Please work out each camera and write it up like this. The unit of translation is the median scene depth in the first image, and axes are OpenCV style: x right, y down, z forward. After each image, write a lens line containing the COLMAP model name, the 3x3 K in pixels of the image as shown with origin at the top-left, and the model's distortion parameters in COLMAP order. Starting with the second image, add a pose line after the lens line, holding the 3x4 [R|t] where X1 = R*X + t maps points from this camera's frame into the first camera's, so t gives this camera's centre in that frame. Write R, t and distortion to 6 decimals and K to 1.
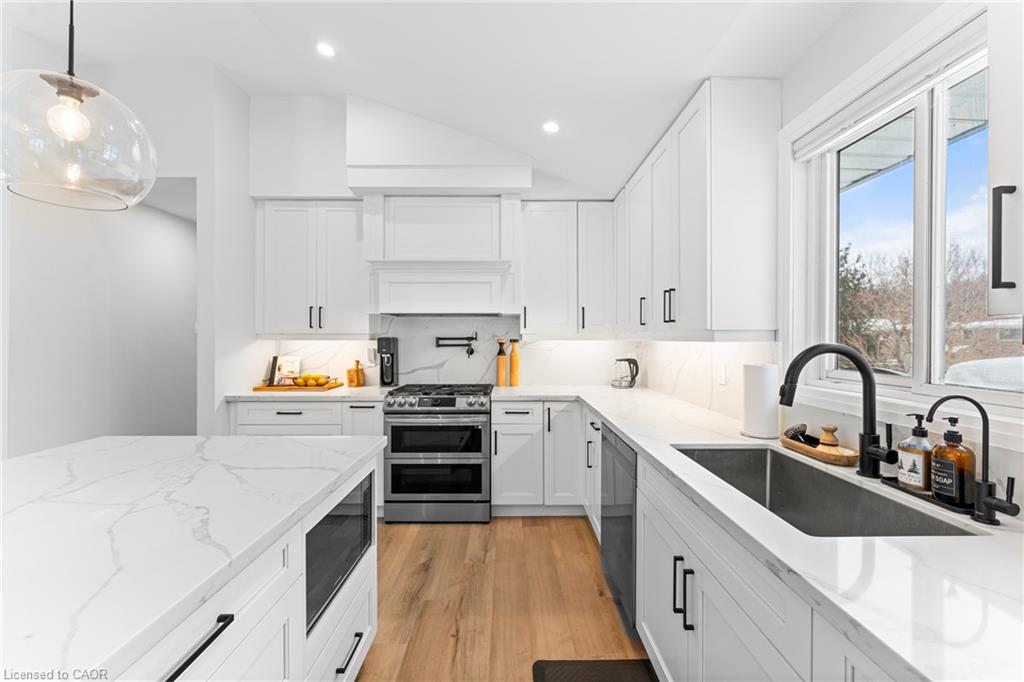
lens RADIAL K [[411.0, 0, 511.9], [0, 411.0, 339.1], [0, 0, 1]] dist [-0.005580, 0.000444]
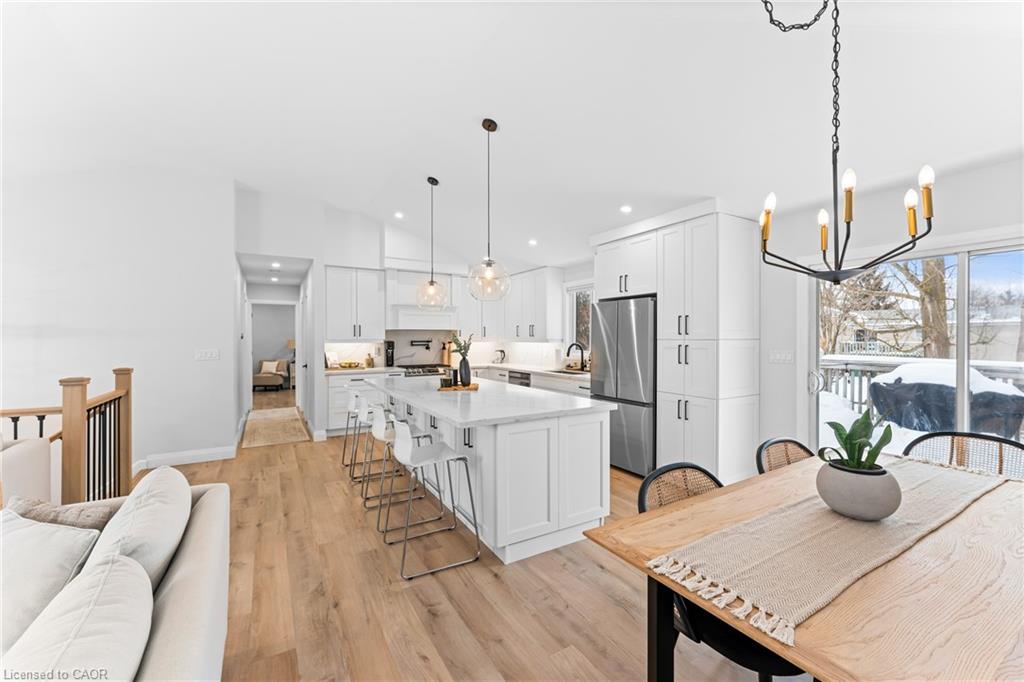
lens RADIAL K [[412.8, 0, 511.5], [0, 412.8, 339.4], [0, 0, 1]] dist [-0.006296, 0.000033]
pose [[0.865769, -0.003411, 0.500433, -0.861318], [0.002412, 0.999994, 0.002644, -0.017280], [-0.500438, -0.001082, 0.865771, -1.056413]]
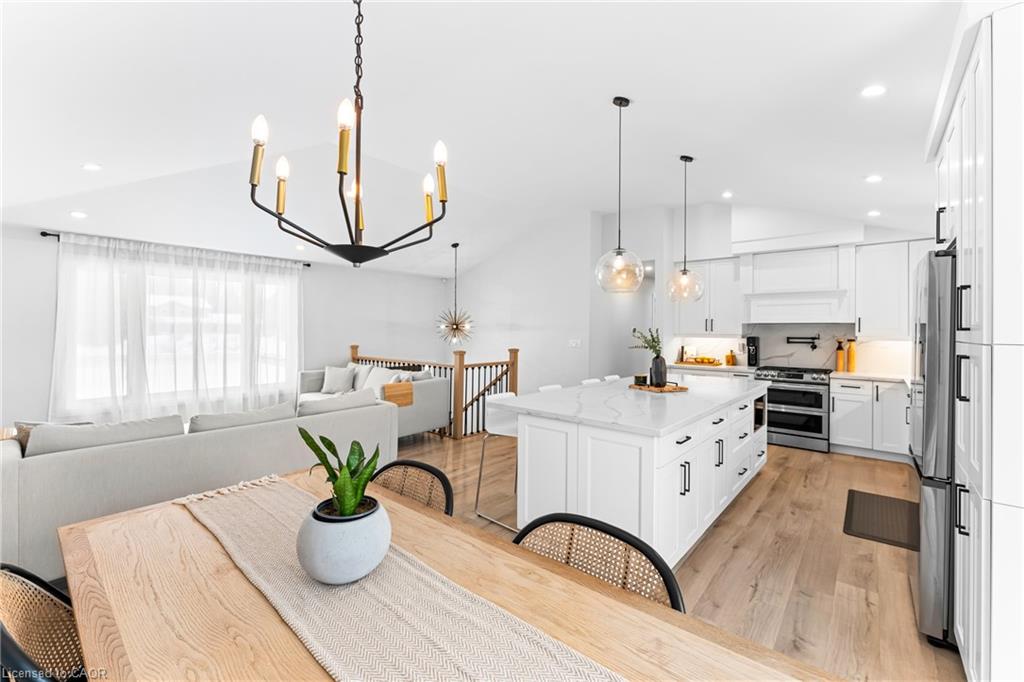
lens RADIAL K [[422.2, 0, 508.1], [0, 422.2, 327.1], [0, 0, 1]] dist [-0.008102, 0.000319]
pose [[0.748261, 0.002354, -0.663401, 0.093695], [-0.009465, 0.999930, -0.007128, -0.023554], [0.663337, 0.011613, 0.748230, -1.026392]]
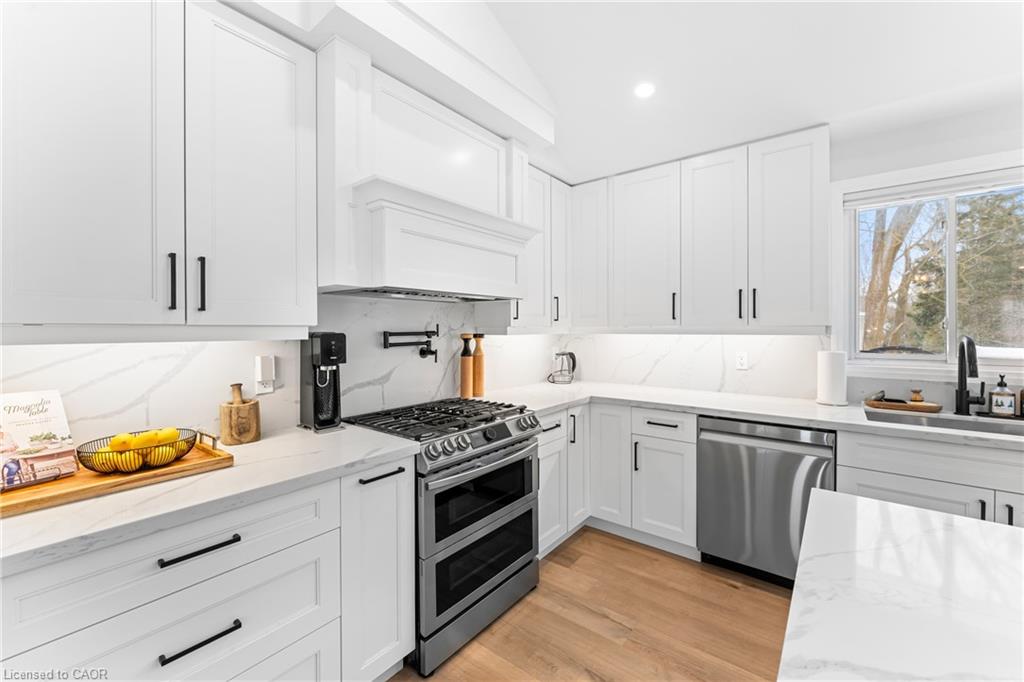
lens RADIAL K [[413.3, 0, 510.1], [0, 413.3, 332.8], [0, 0, 1]] dist [-0.005366, 0.000298]
pose [[0.625654, -0.008336, 0.780056, -0.625949], [0.003878, 0.999964, 0.007575, -0.007837], [-0.780091, -0.001714, 0.625664, 0.549621]]
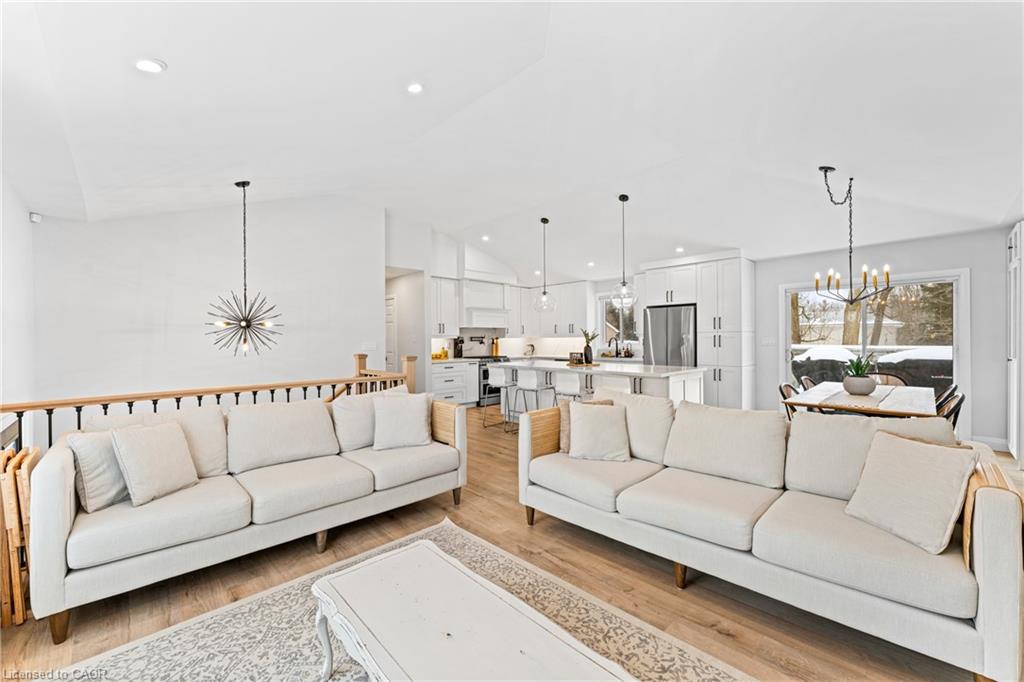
lens RADIAL K [[411.0, 0, 511.9], [0, 411.0, 339.1], [0, 0, 1]] dist [-0.005580, 0.000444]
pose [[0.727979, -0.005189, 0.685579, -1.889029], [0.008905, 0.999959, -0.001887, 0.016509], [-0.685541, 0.007479, 0.727995, -1.023506]]
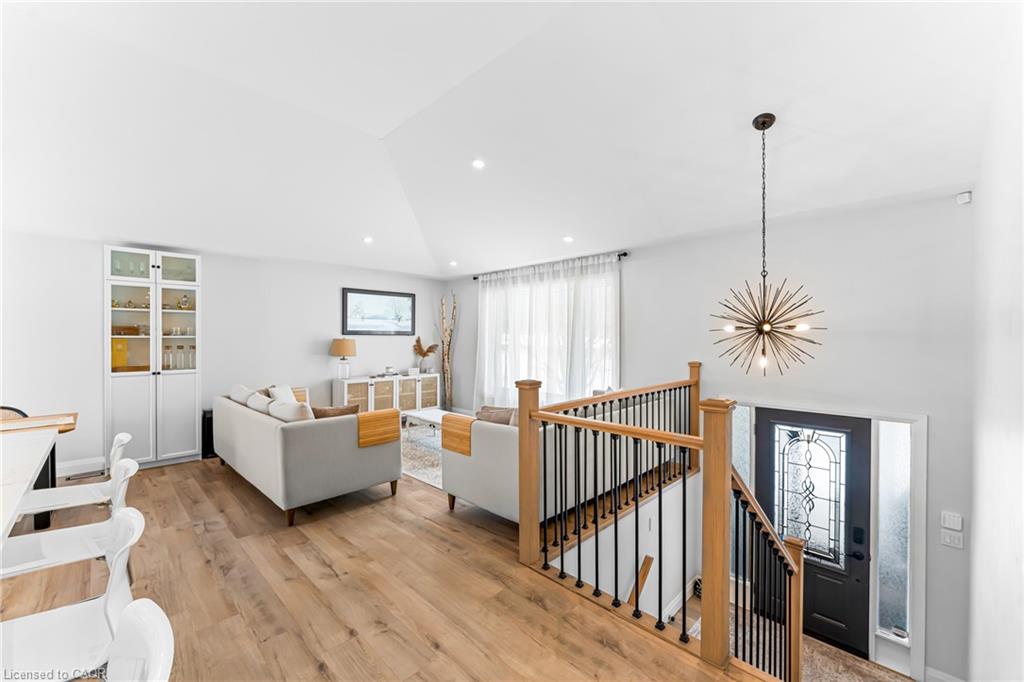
lens RADIAL K [[411.0, 0, 511.9], [0, 411.0, 339.1], [0, 0, 1]] dist [-0.005580, 0.000444]
pose [[-0.711321, 0.007266, -0.702830, -0.629672], [0.003124, 0.999969, 0.007176, -0.024204], [0.702860, 0.002909, -0.711322, 0.717881]]
